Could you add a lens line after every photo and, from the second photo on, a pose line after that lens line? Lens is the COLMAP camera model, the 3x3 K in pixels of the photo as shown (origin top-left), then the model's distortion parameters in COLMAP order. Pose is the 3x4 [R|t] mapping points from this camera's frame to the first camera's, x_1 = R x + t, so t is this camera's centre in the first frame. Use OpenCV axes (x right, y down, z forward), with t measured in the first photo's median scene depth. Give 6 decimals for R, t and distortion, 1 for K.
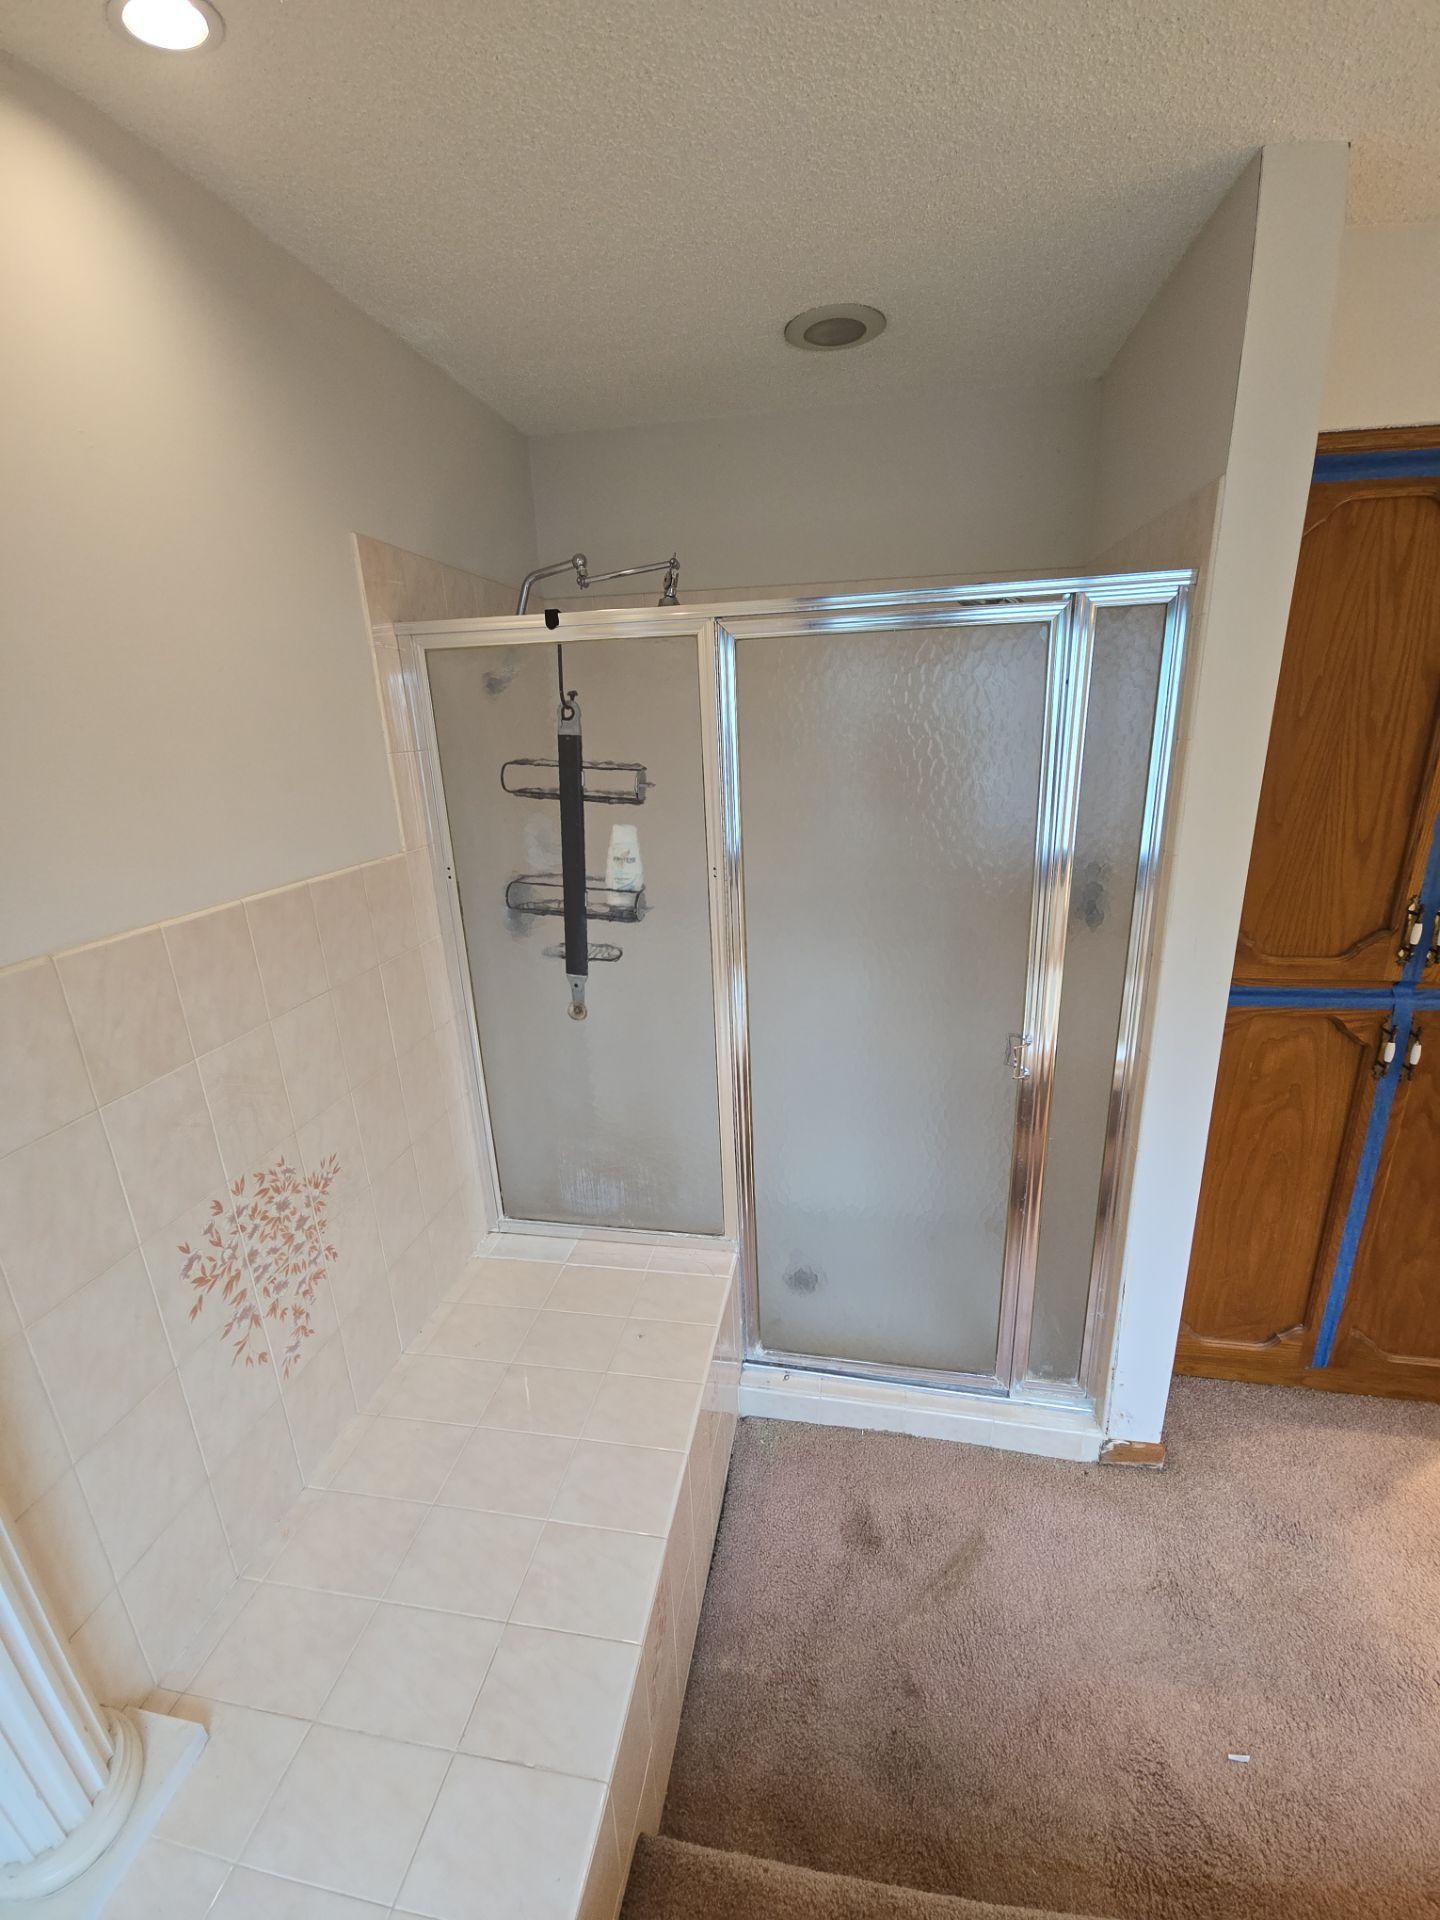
lens RADIAL K [[780.7, 0, 720.0], [0, 780.7, 956.3], [0, 0, 1]] dist [0.012060, -0.009571]
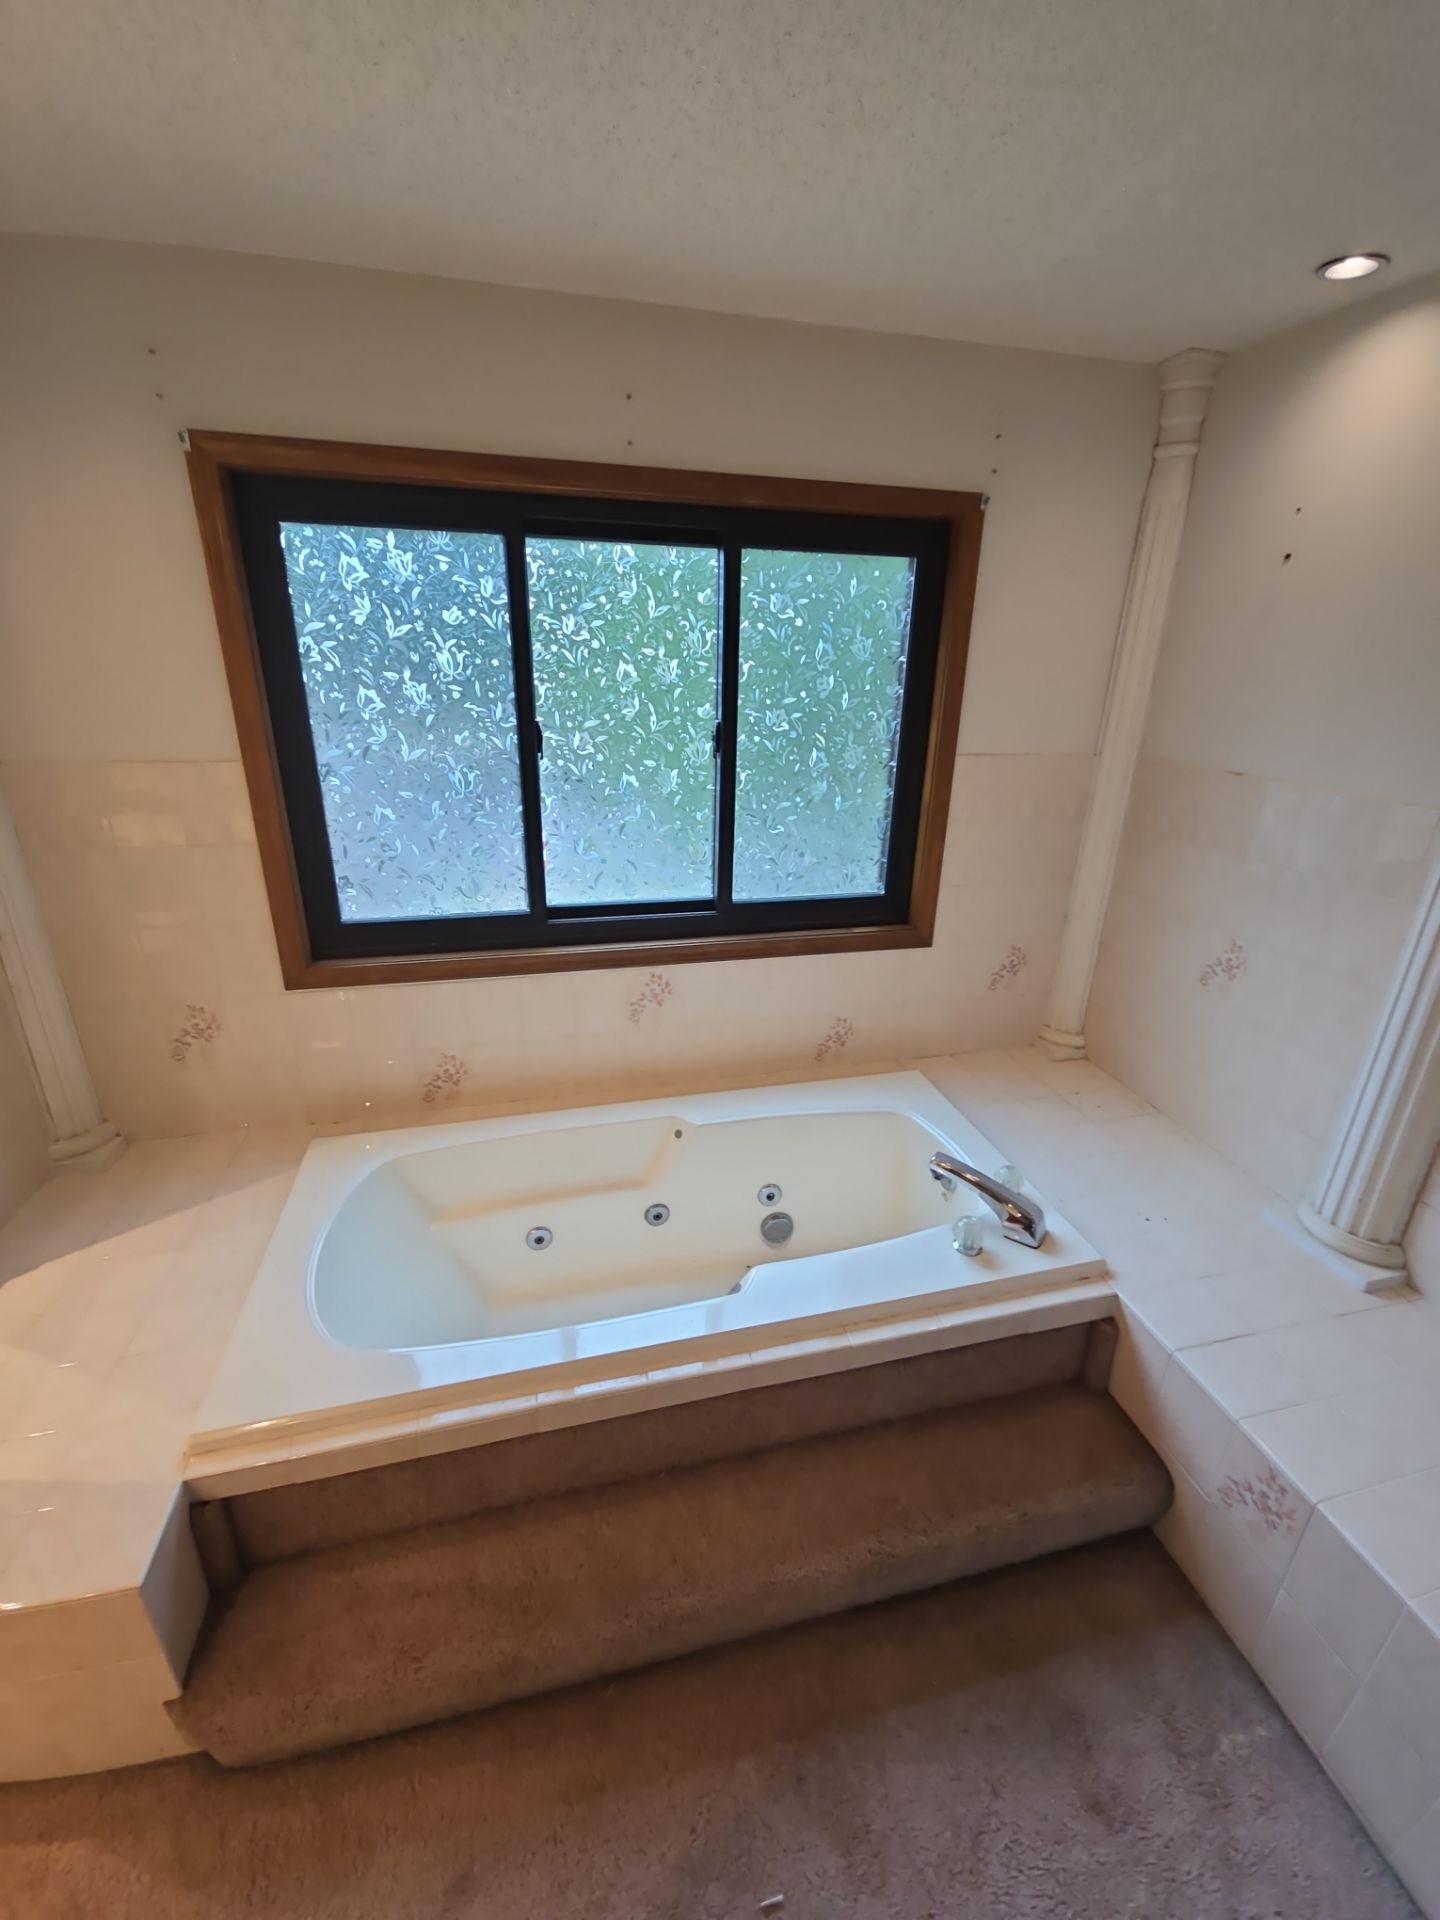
lens RADIAL K [[780.7, 0, 723.4], [0, 780.7, 956.4], [0, 0, 1]] dist [0.012060, -0.009571]
pose [[-0.913282, 0.163651, -0.373006, 0.749217], [-0.102098, 0.794536, 0.598572, -0.293536], [0.394324, 0.584748, -0.708928, 0.832557]]
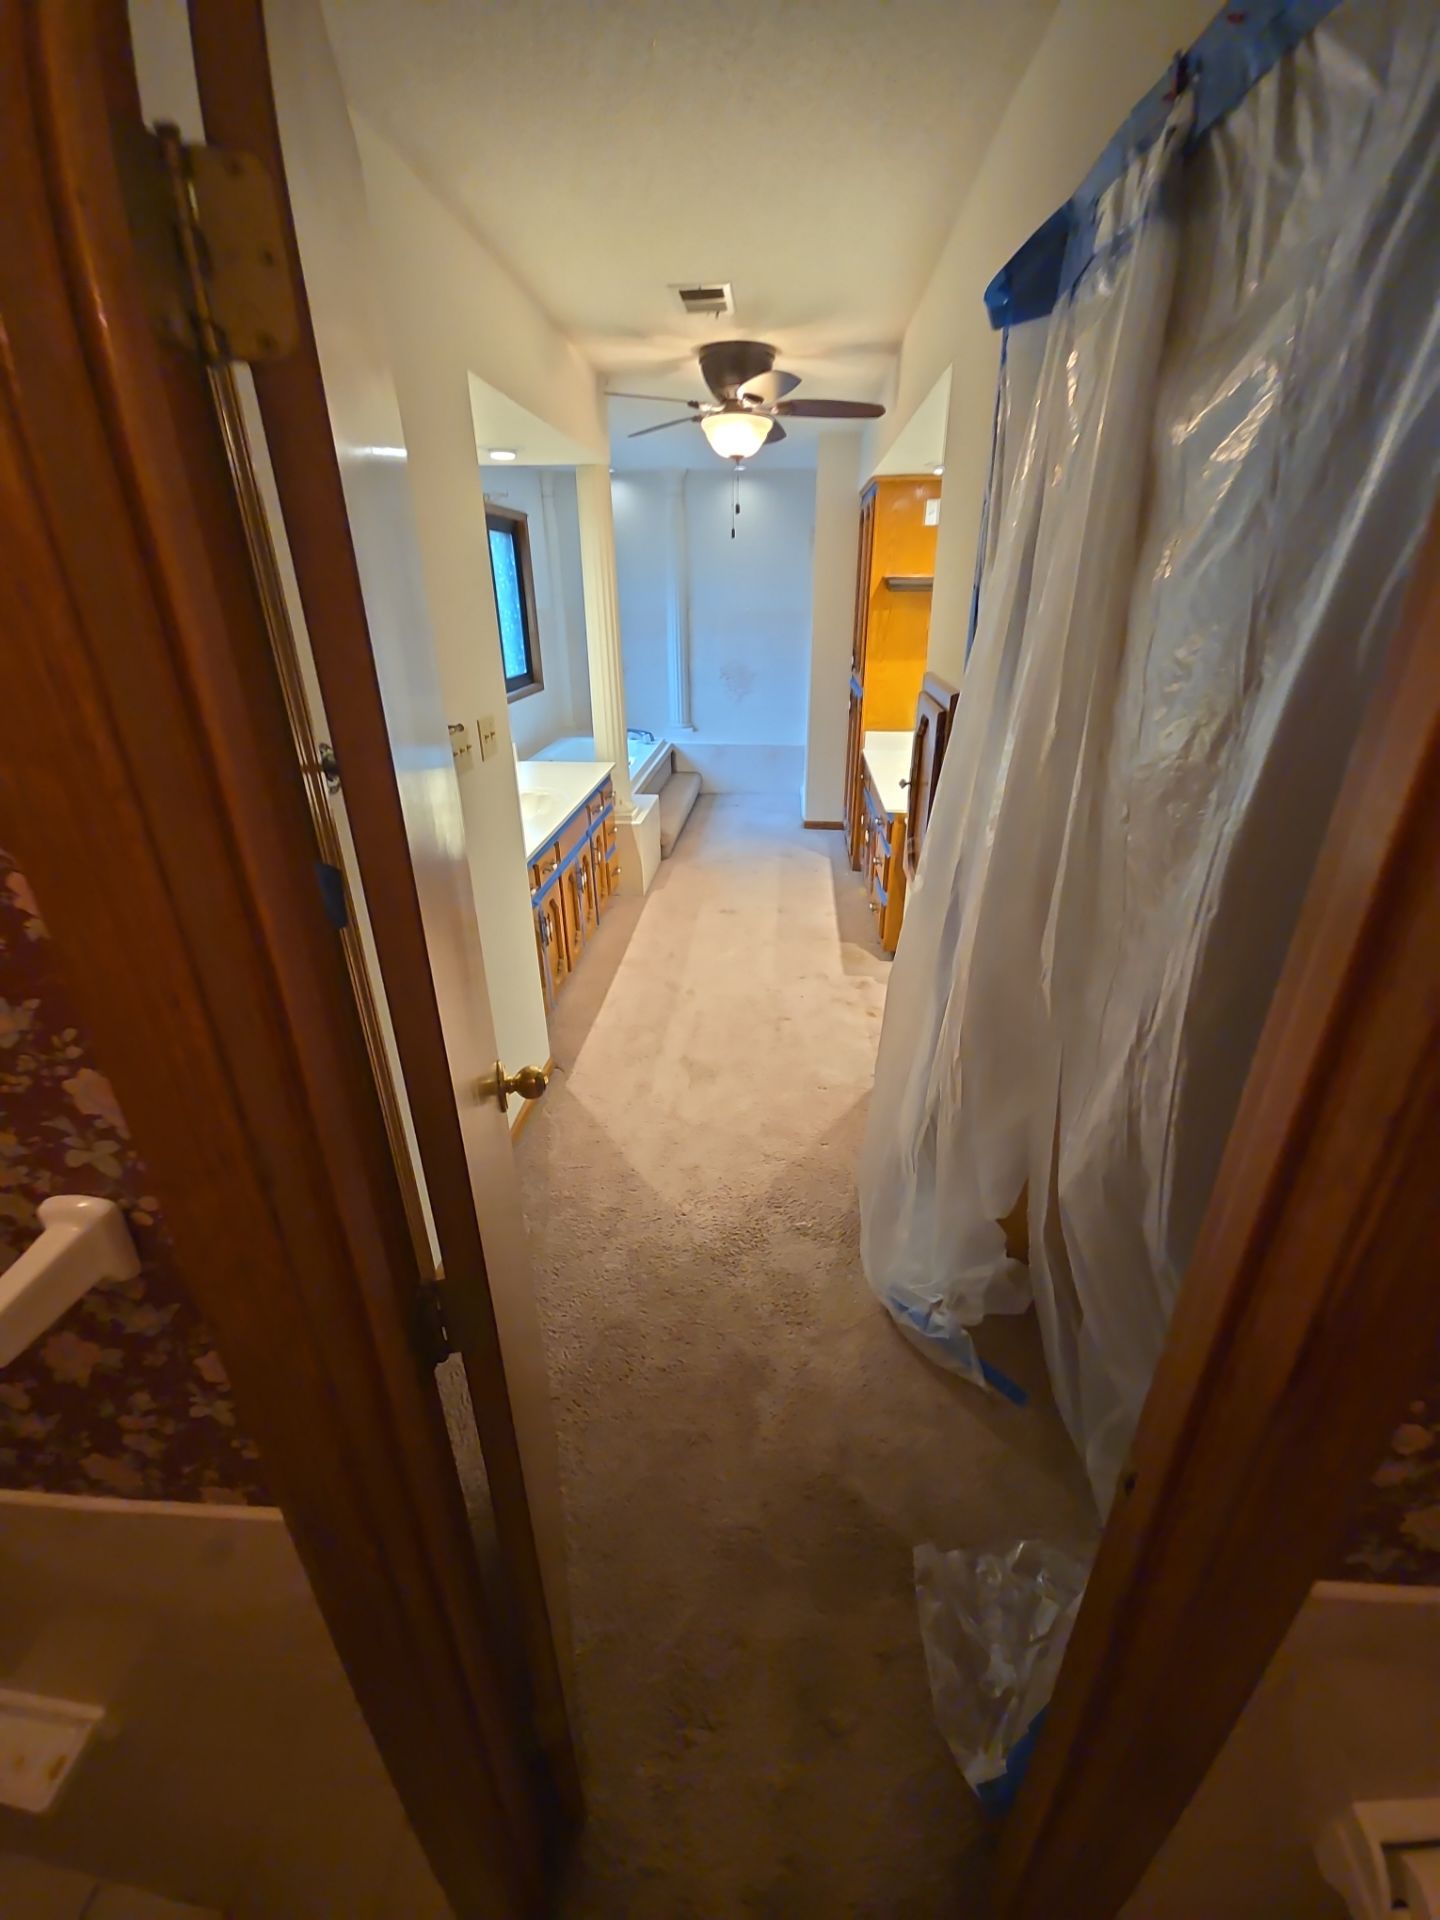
lens RADIAL K [[780.7, 0, 719.4], [0, 780.7, 954.6], [0, 0, 1]] dist [0.012060, -0.009571]
pose [[0.096631, 0.451015, -0.887270, 4.328926], [-0.285002, 0.866653, 0.409496, -0.128402], [0.953644, 0.213304, 0.212286, 0.119245]]
